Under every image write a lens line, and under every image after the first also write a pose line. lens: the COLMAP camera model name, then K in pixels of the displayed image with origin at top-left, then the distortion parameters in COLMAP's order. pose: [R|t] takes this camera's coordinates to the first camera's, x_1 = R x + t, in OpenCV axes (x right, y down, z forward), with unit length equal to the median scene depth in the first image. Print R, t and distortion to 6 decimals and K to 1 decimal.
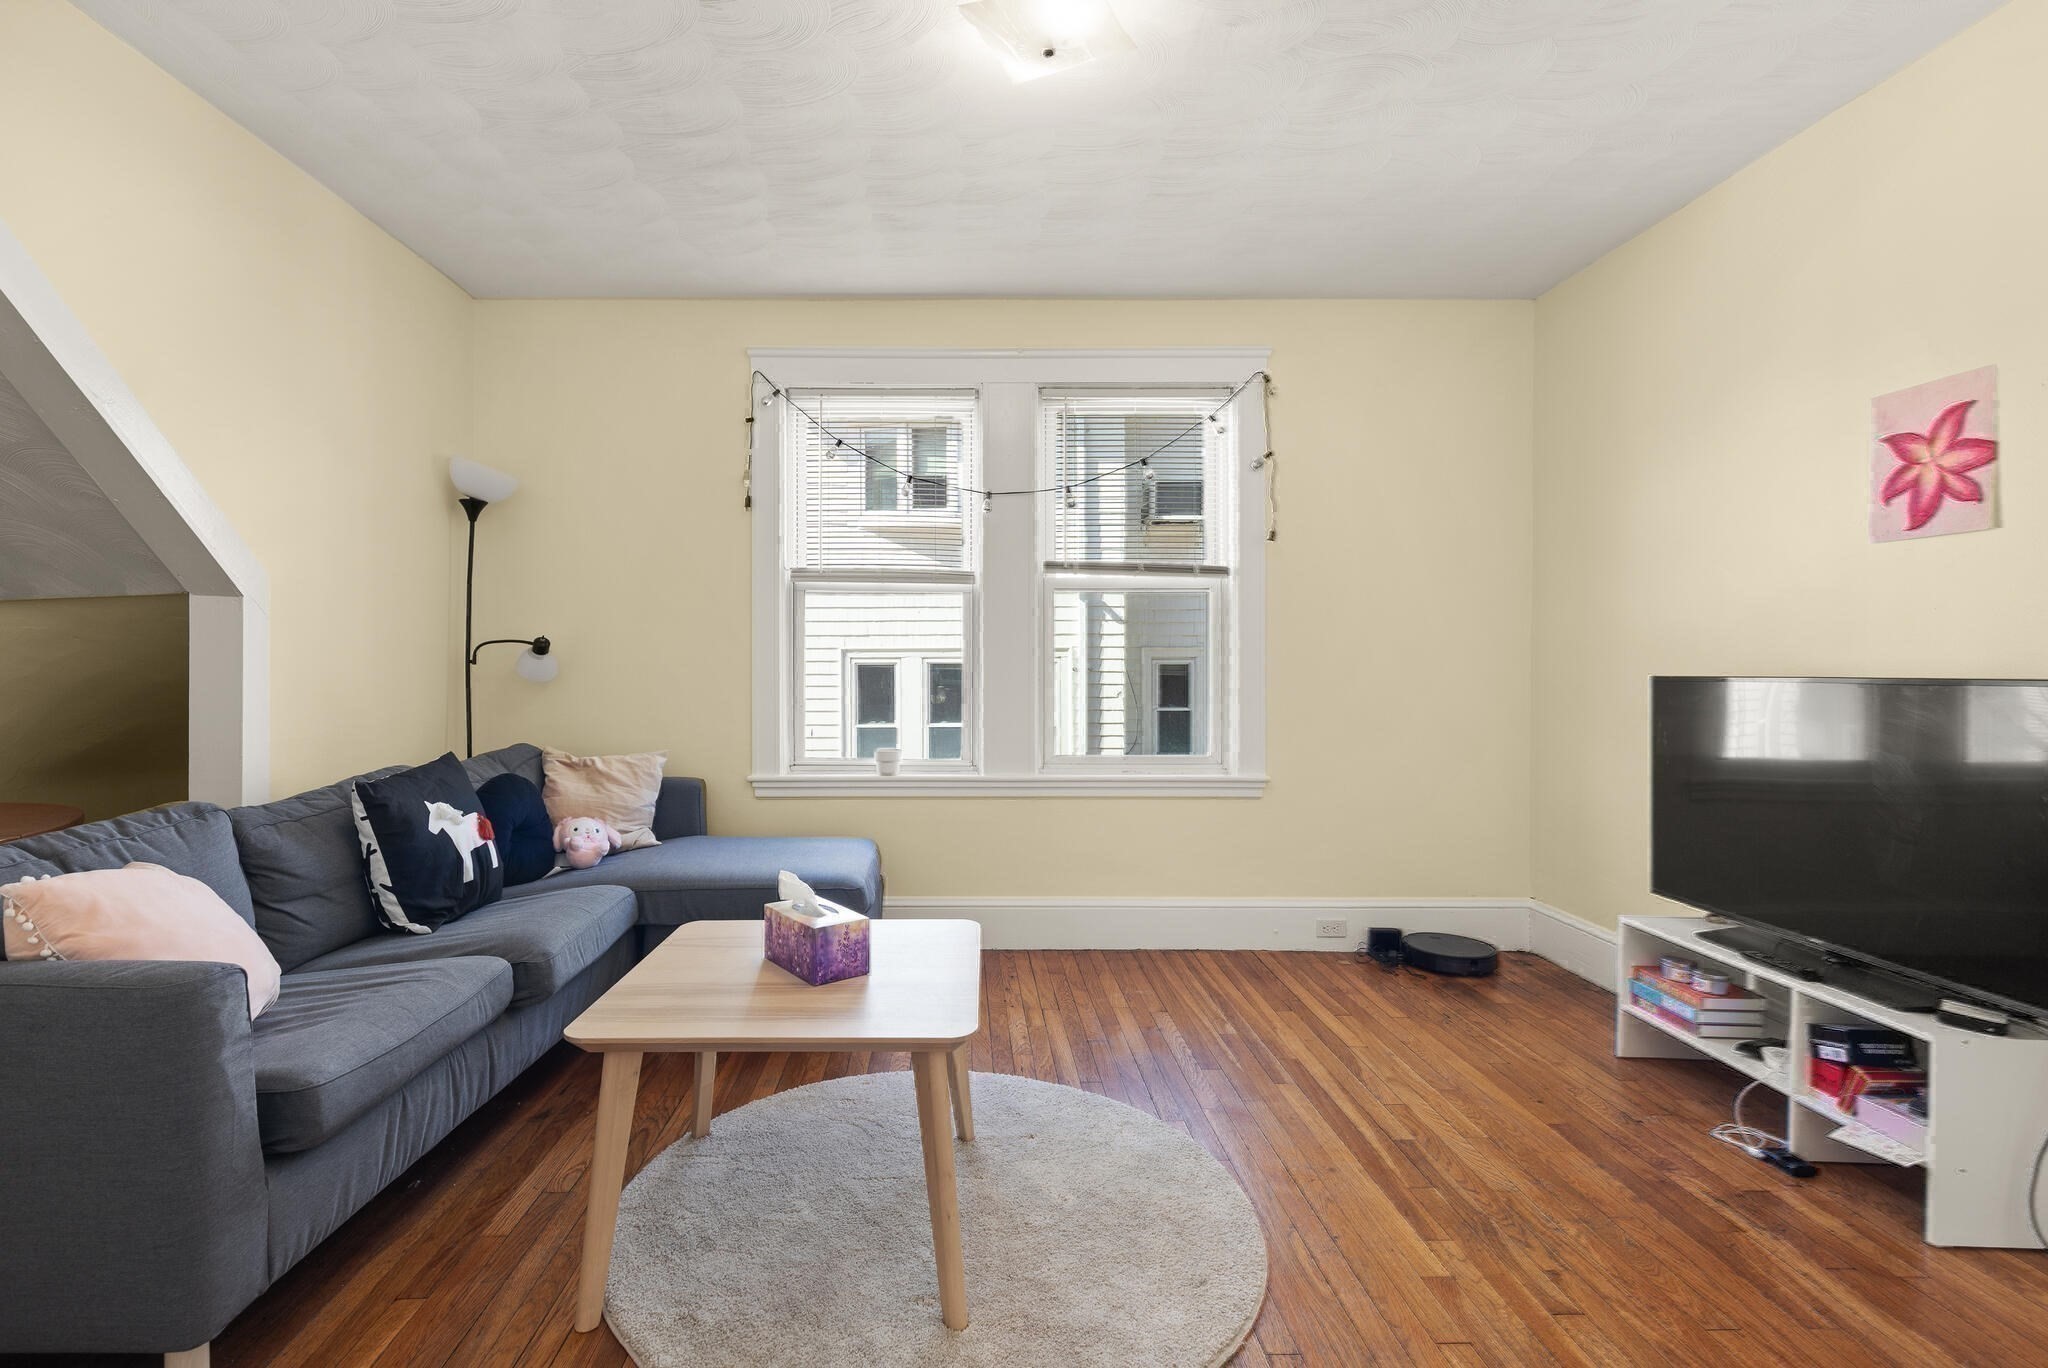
lens RADIAL K [[940.4, 0, 1031.5], [0, 940.4, 671.7], [0, 0, 1]] dist [0.005280, -0.001496]
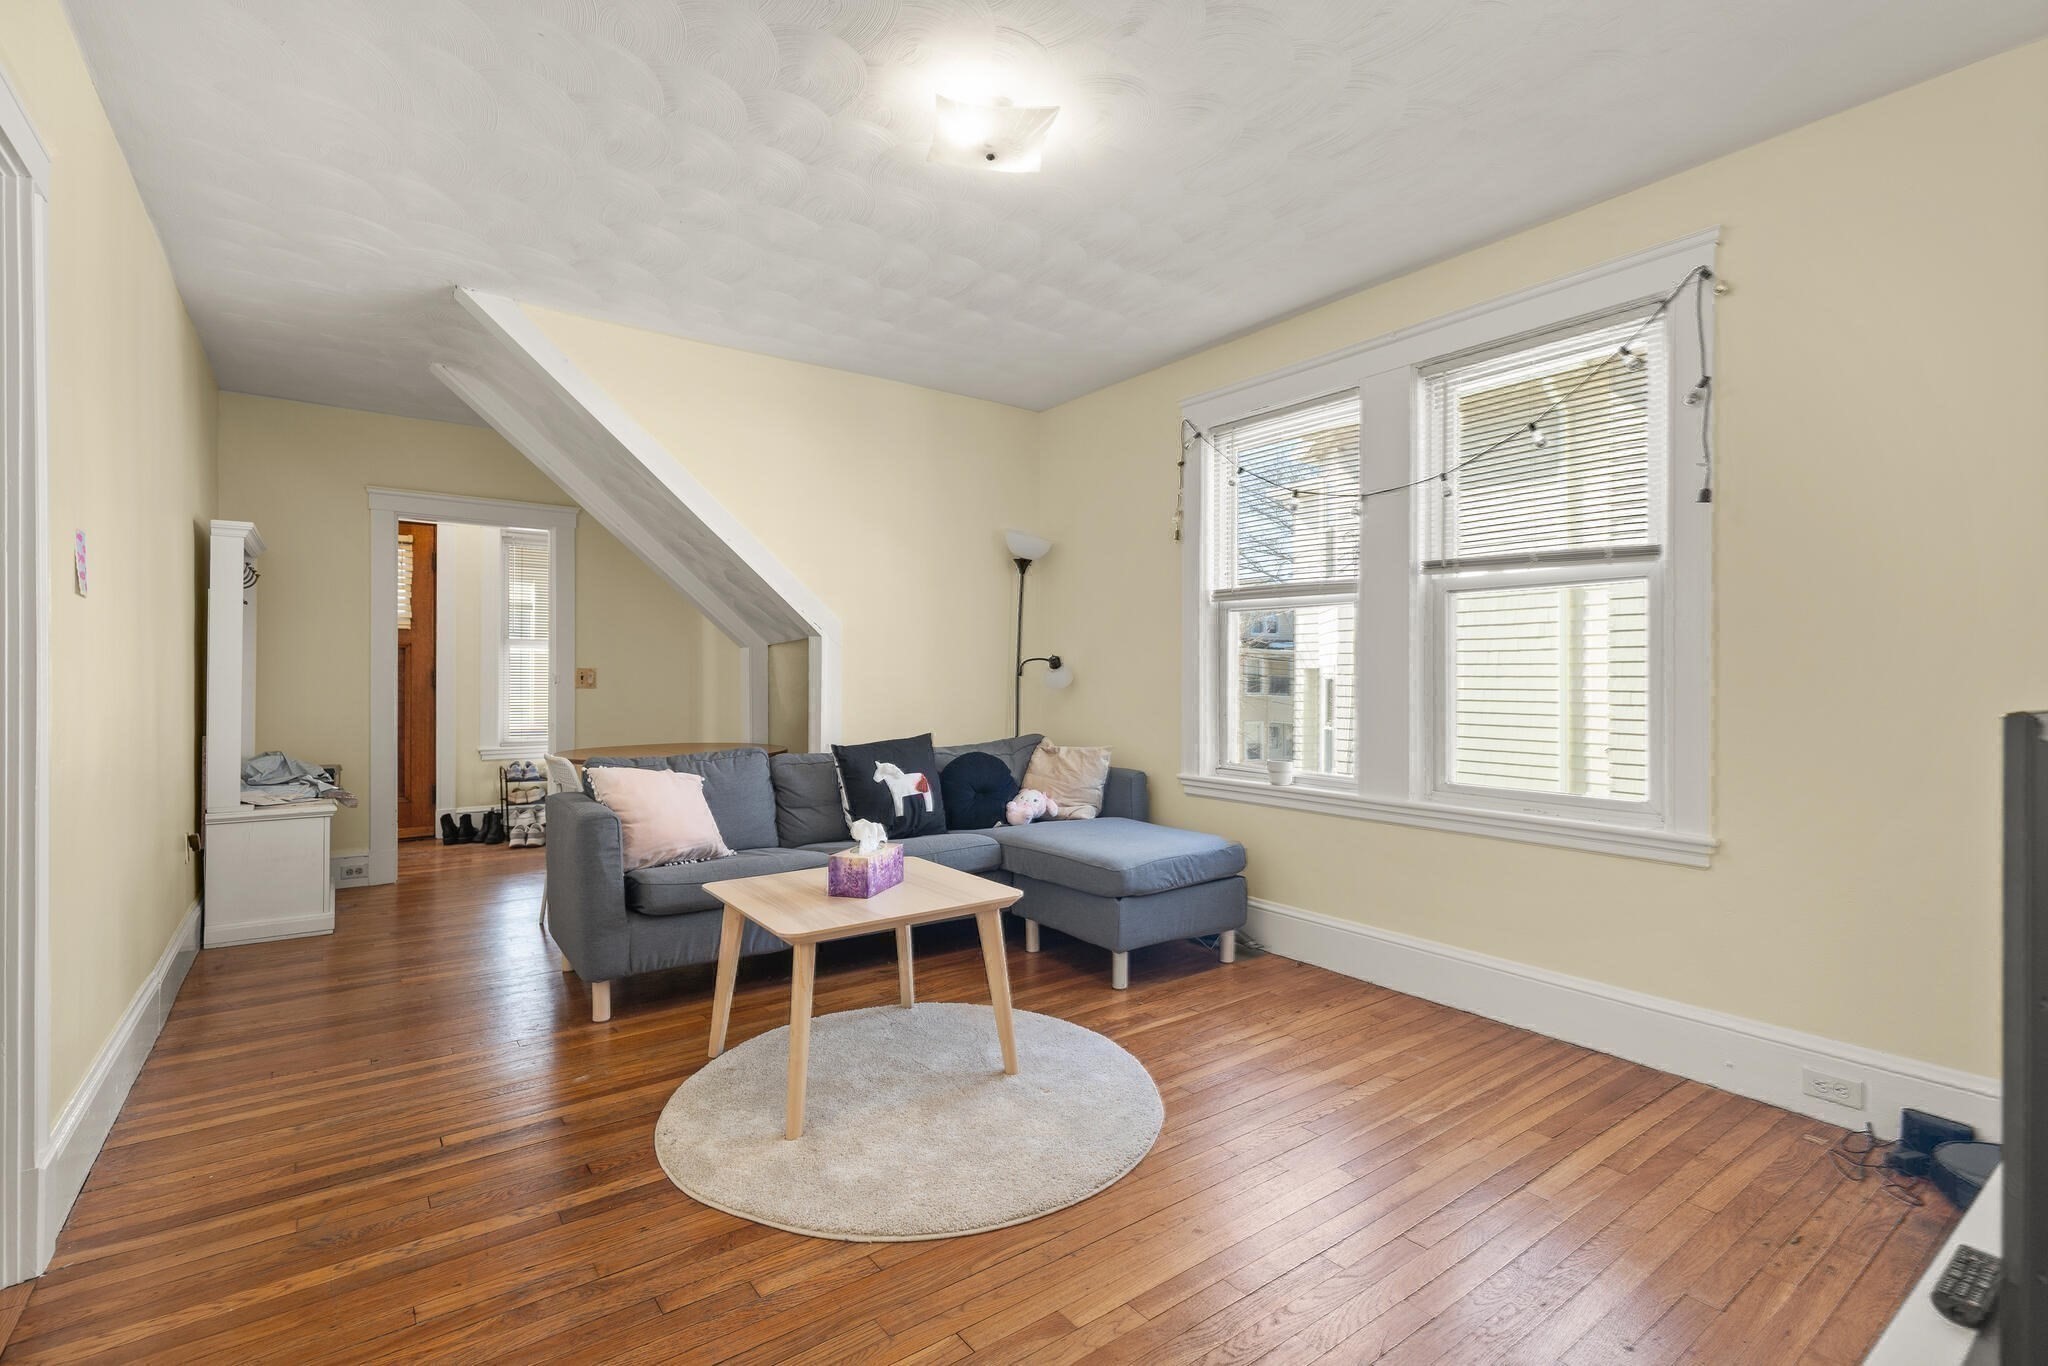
lens RADIAL K [[940.4, 0, 1038.9], [0, 940.4, 678.6], [0, 0, 1]] dist [0.005280, -0.001496]
pose [[0.594549, 0.004577, -0.804046, 0.549467], [-0.009499, 0.999954, -0.001332, -0.001994], [0.804003, 0.008430, 0.594565, 0.189040]]
